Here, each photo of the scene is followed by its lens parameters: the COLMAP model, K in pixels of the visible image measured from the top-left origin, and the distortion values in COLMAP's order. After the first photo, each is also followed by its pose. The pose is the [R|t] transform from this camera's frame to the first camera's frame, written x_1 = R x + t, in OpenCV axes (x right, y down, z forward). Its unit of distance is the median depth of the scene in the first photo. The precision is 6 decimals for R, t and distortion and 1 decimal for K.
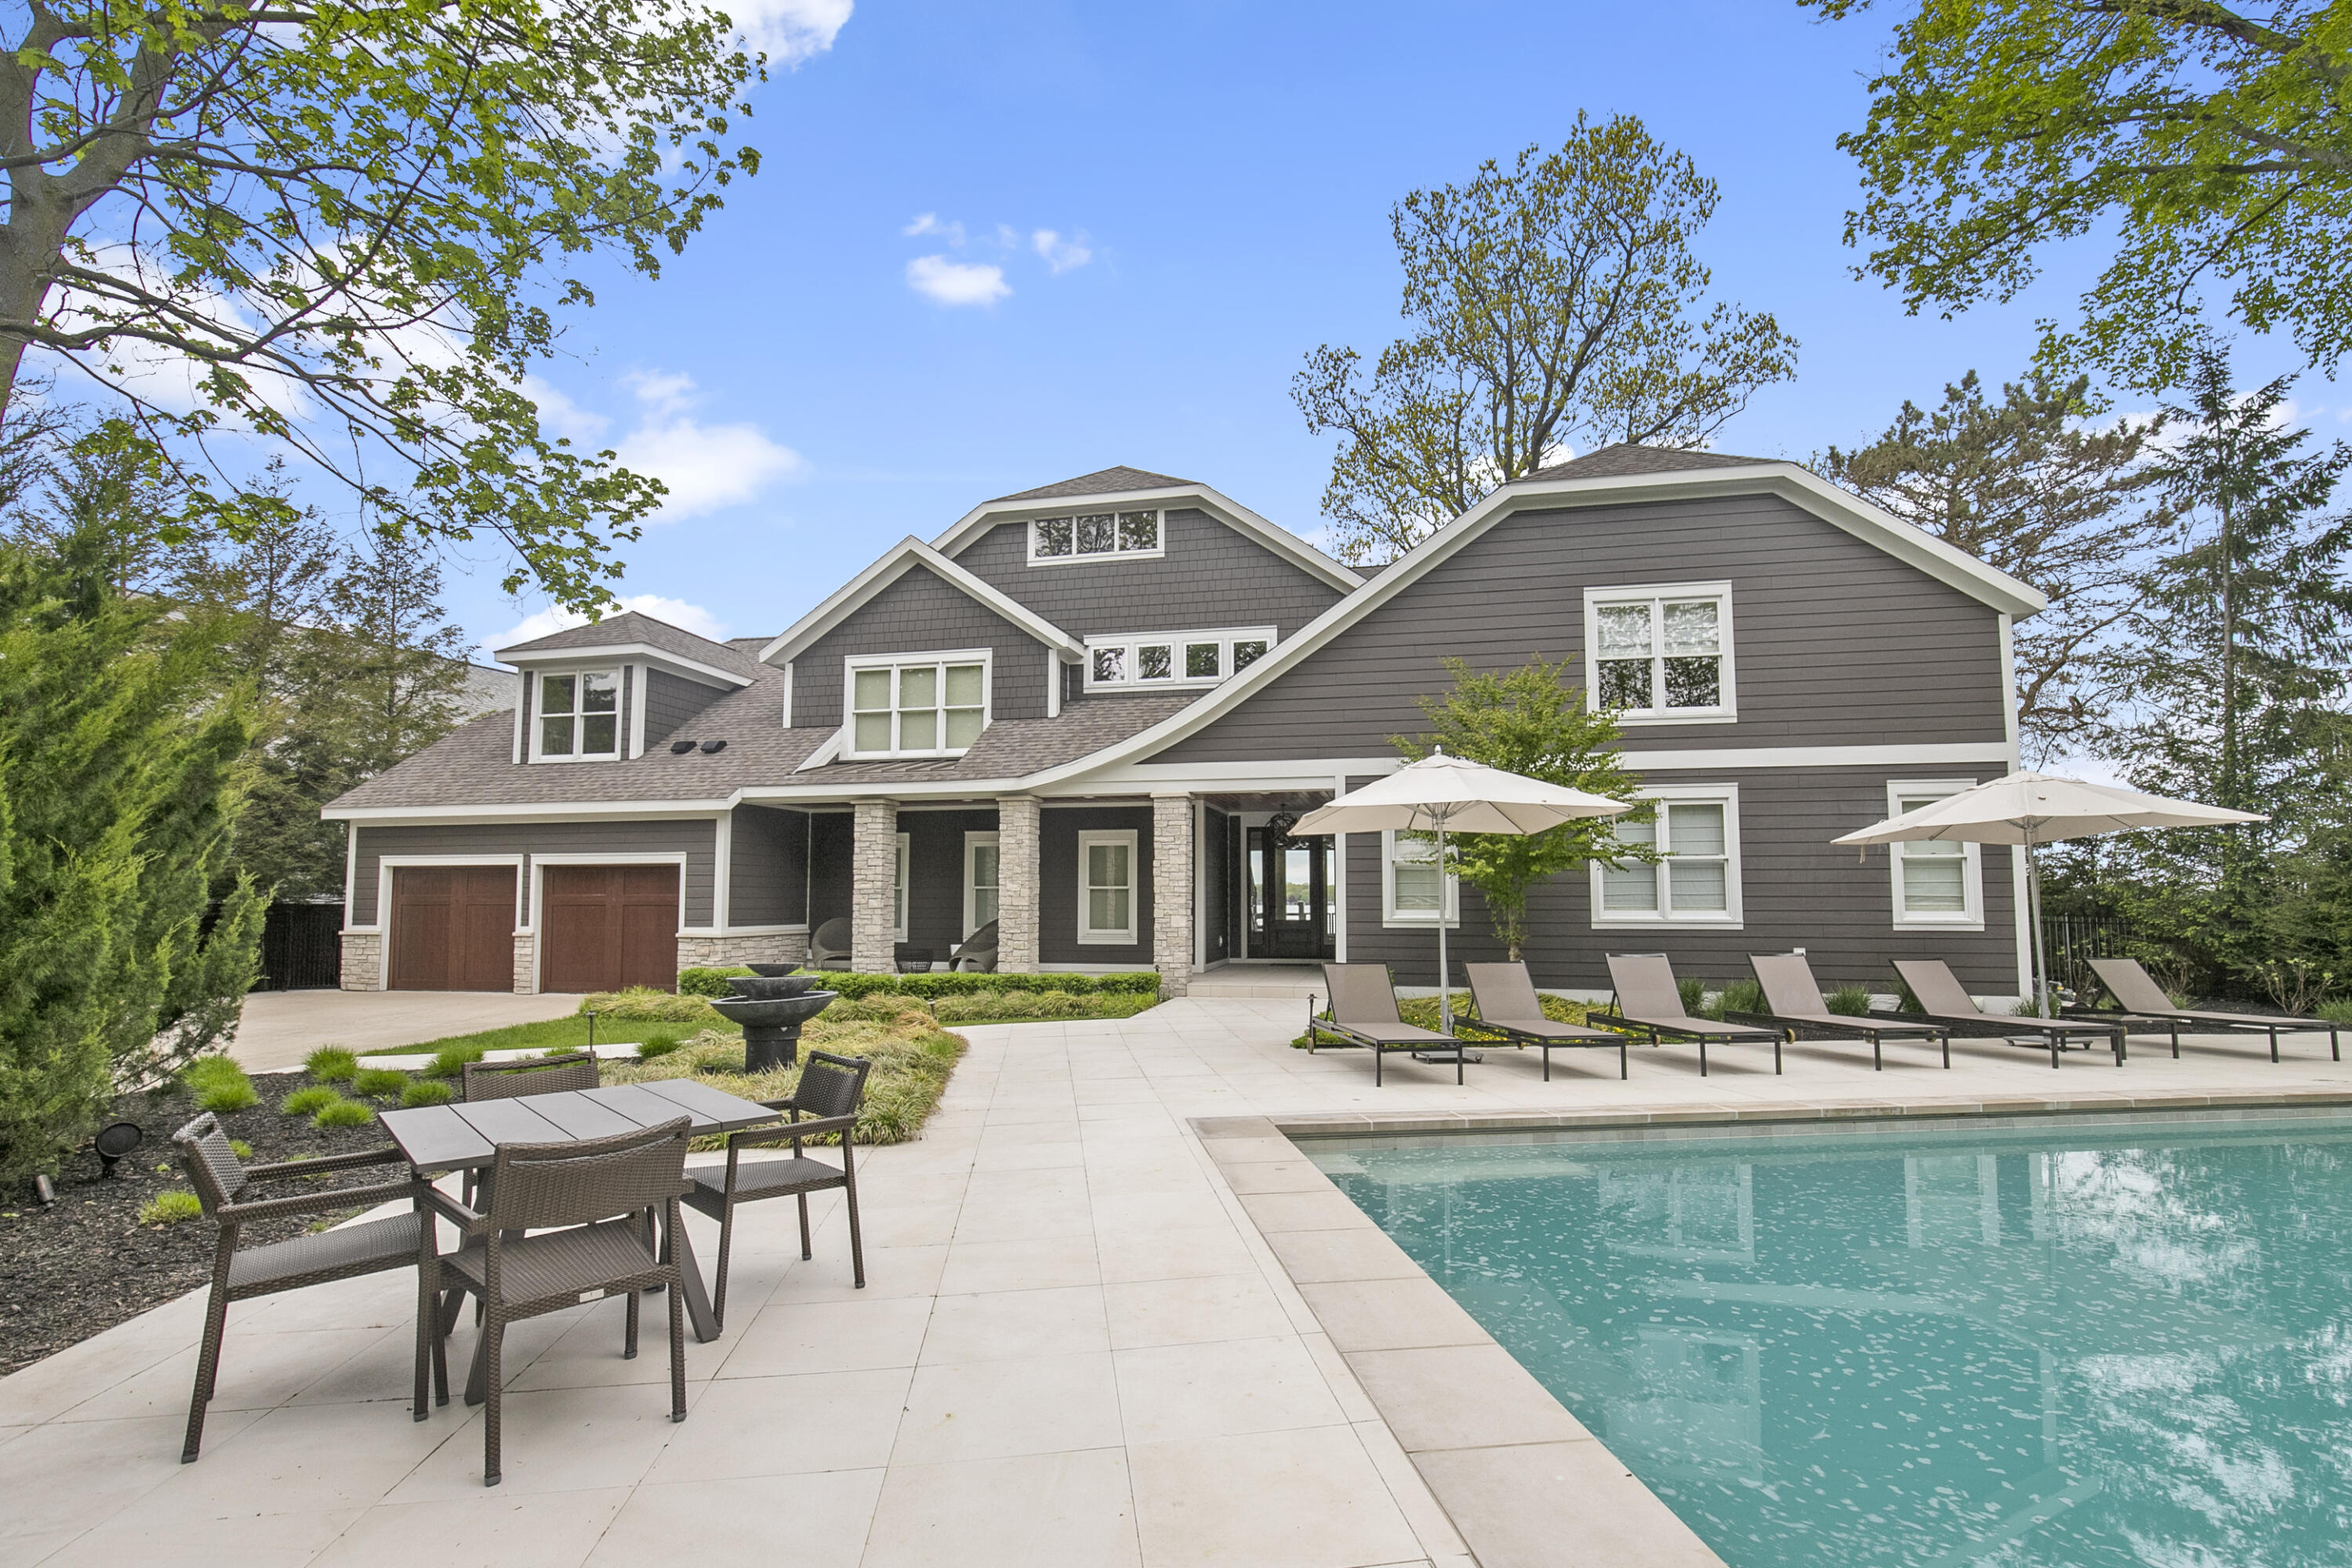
lens RADIAL K [[1064.0, 0, 1169.1], [0, 1064.0, 839.9], [0, 0, 1]] dist [-0.002308, -0.000543]
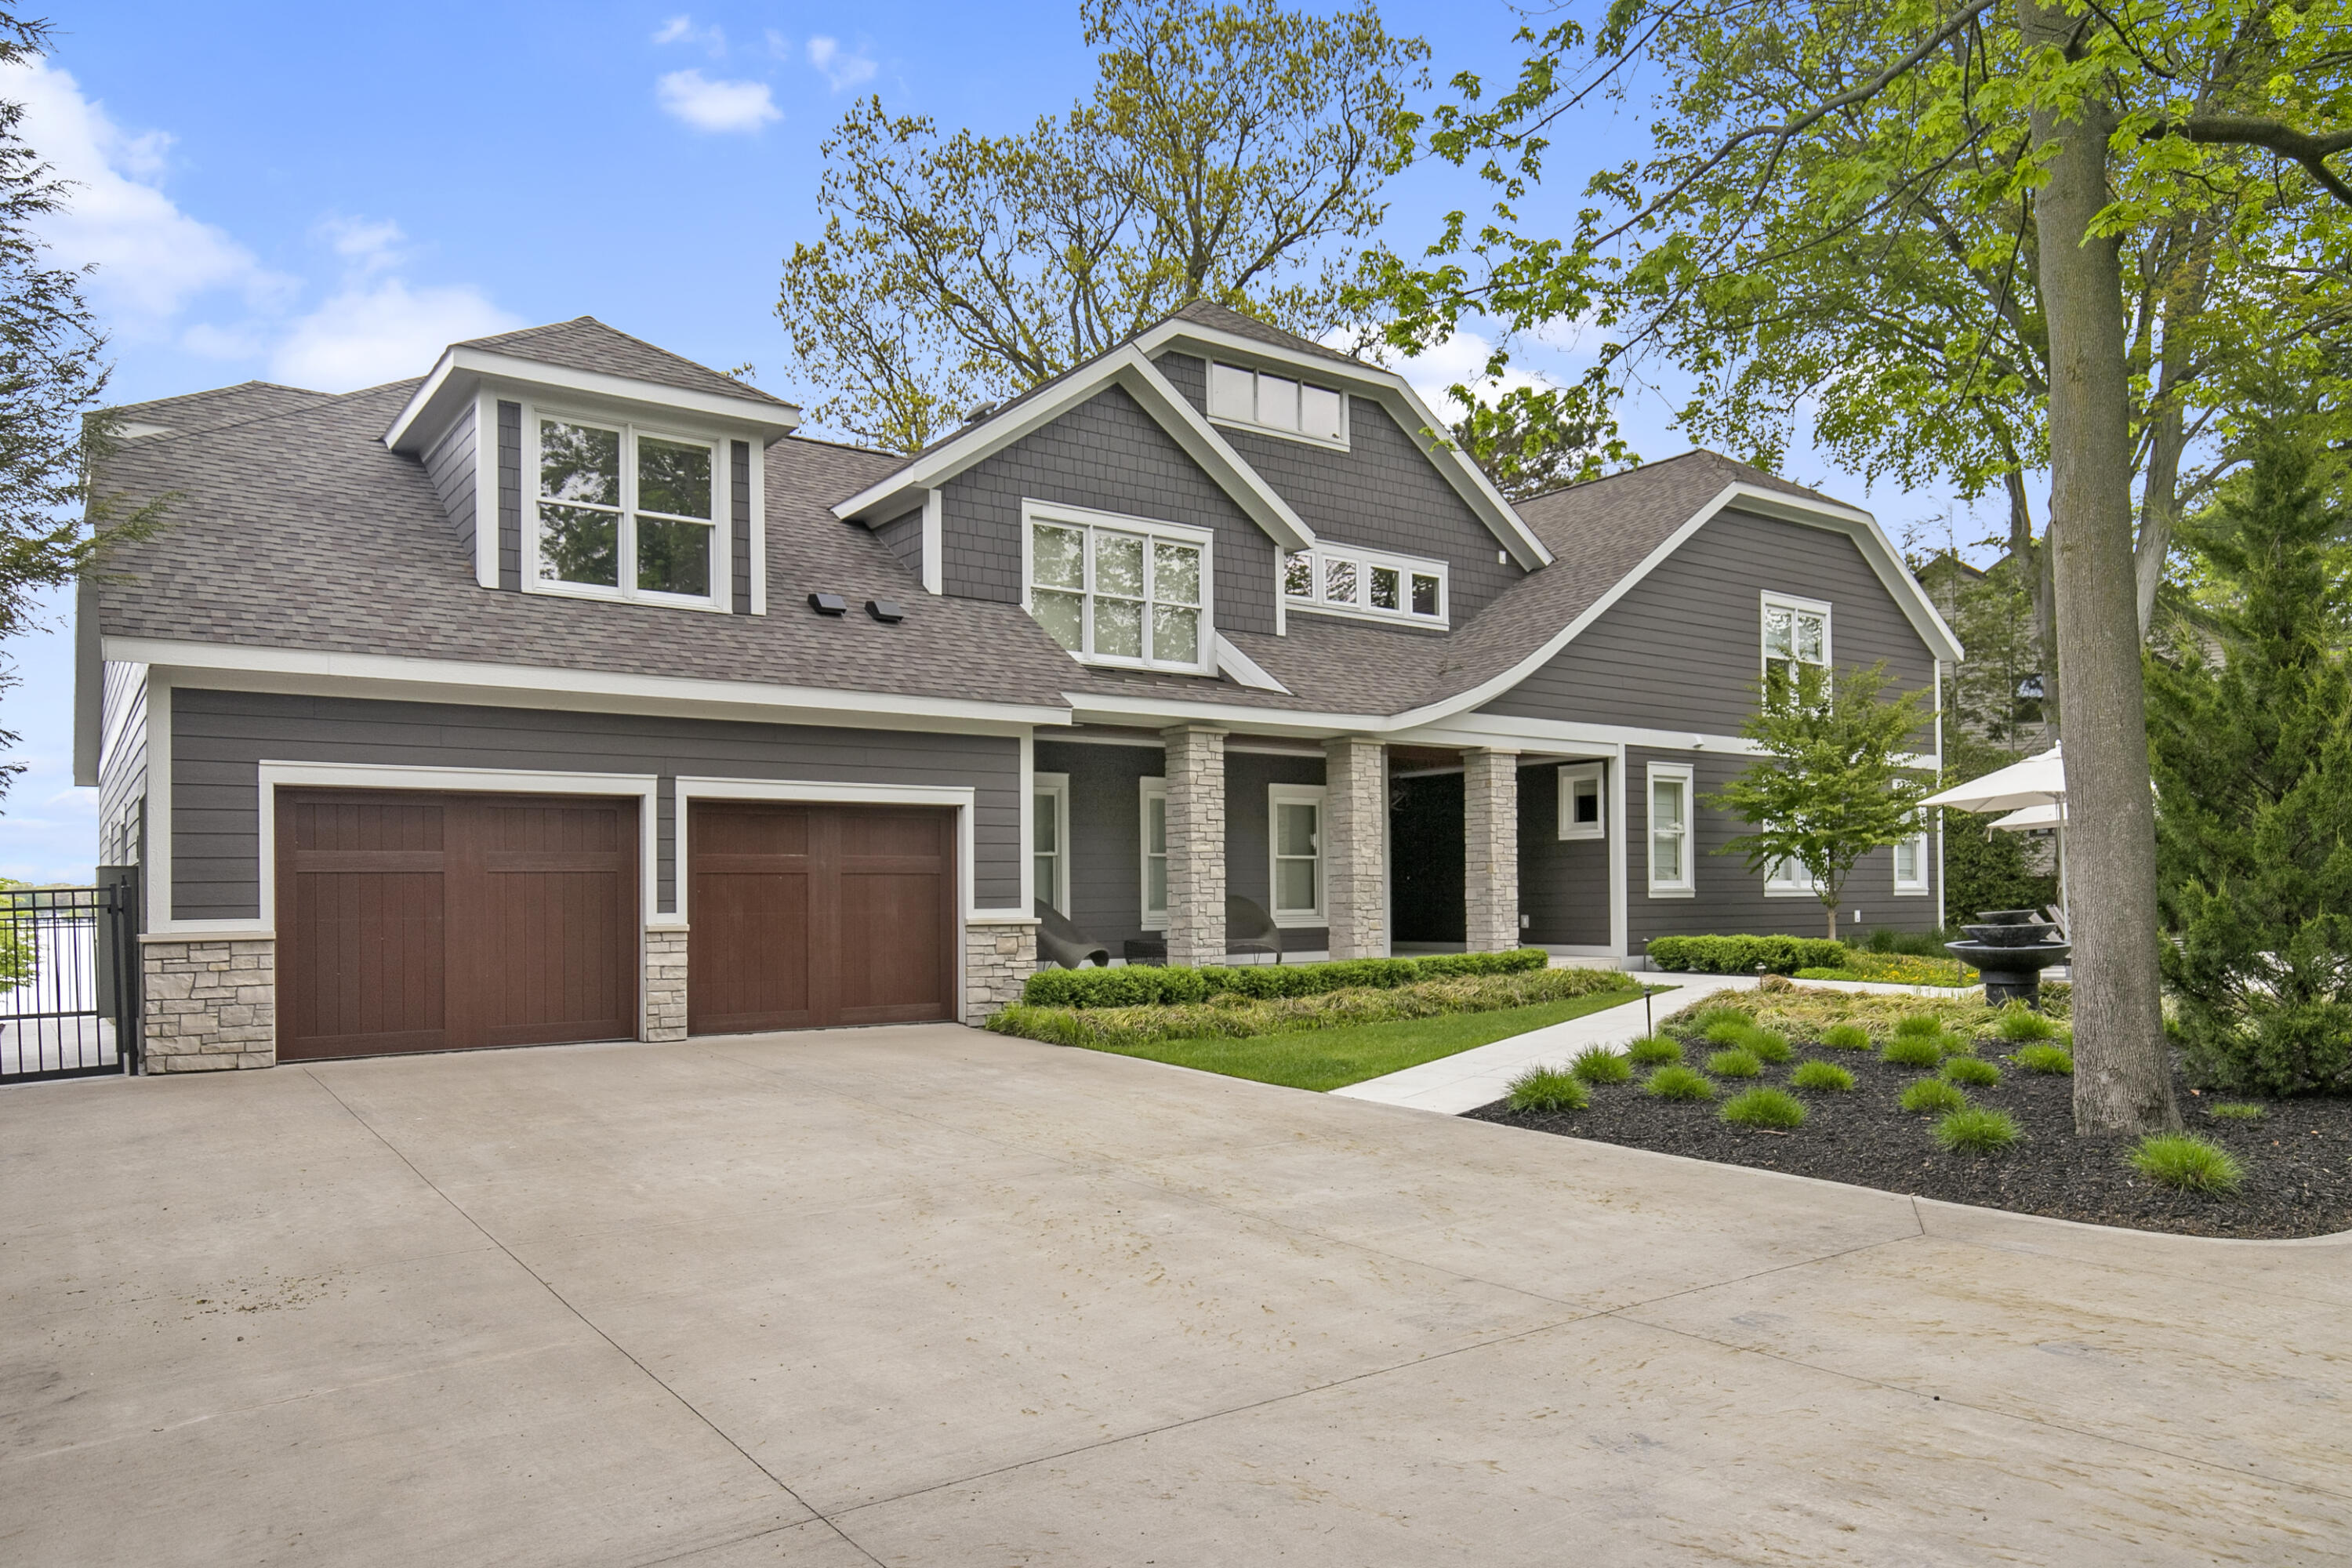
lens RADIAL K [[1540.1, 0, 1176.6], [0, 1540.1, 856.6], [0, 0, 1]] dist [0.032906, 0.000130]
pose [[0.671119, 0.014426, 0.741209, -0.998037], [-0.038758, 0.999126, 0.015648, 0.031751], [-0.740336, -0.039230, 0.671092, 0.297852]]
